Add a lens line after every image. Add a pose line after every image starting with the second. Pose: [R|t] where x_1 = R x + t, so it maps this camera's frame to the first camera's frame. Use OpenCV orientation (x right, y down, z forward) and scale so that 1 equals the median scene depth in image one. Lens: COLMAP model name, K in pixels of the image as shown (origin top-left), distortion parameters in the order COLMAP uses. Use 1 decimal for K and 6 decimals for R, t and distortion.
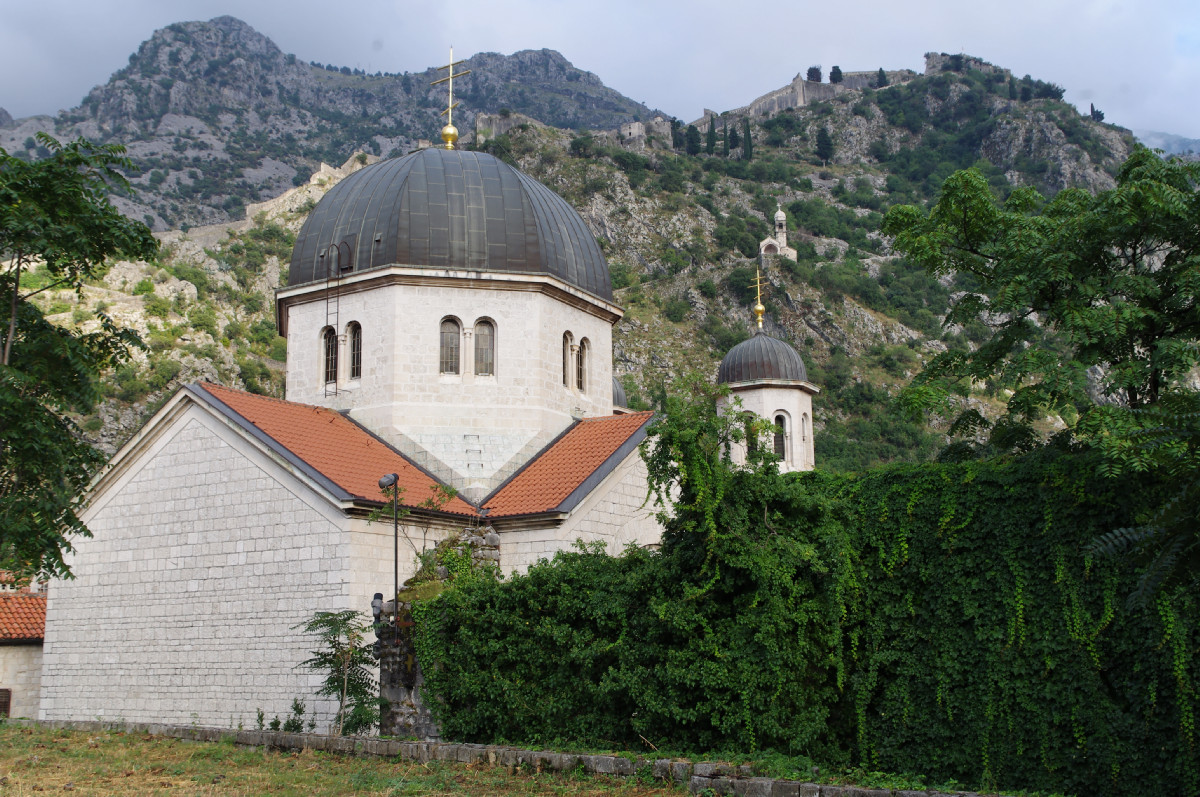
lens RADIAL K [[1221.9, 0, 604.2], [0, 1221.9, 395.0], [0, 0, 1]] dist [-0.009627, 0.000000]
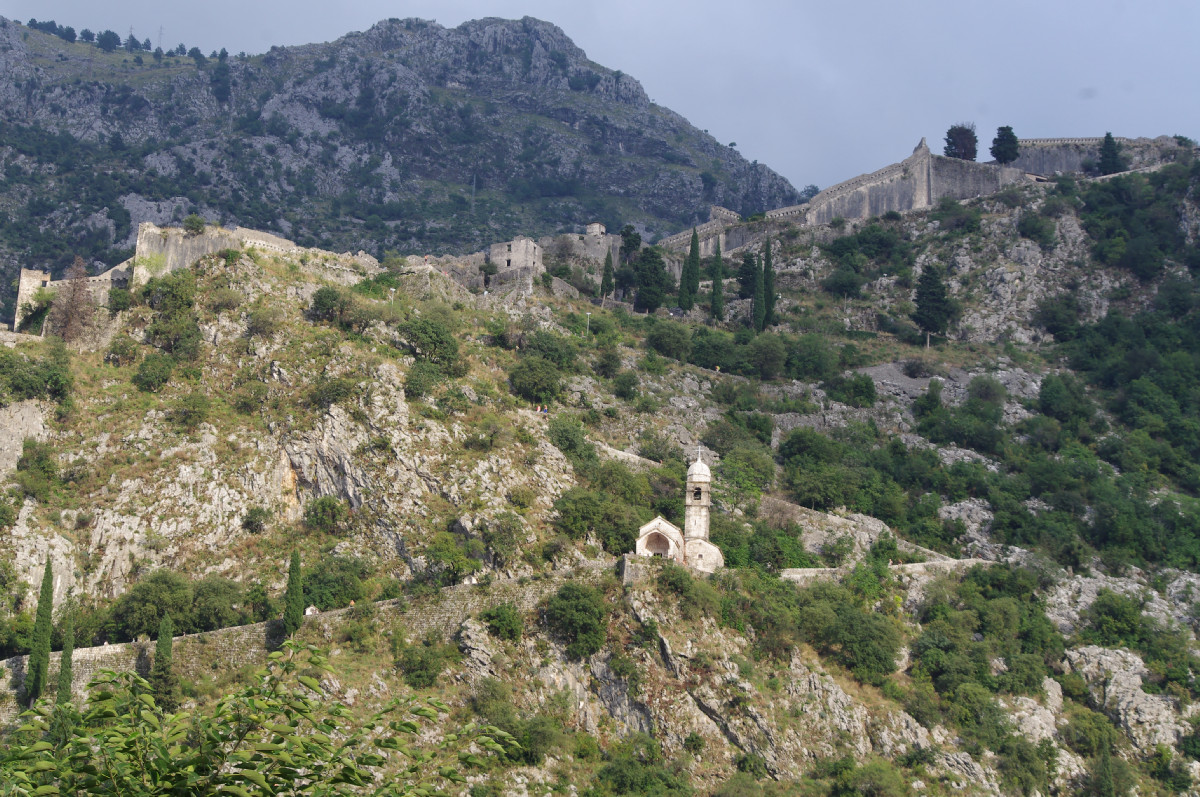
lens RADIAL K [[2837.5, 0, 598.3], [0, 2837.5, 404.6], [0, 0, 1]] dist [0.000716, 0.000000]
pose [[0.997302, 0.049768, -0.053963, 0.118532], [-0.056271, 0.990358, -0.126588, -0.020339], [0.047143, 0.129283, 0.990487, -0.089589]]
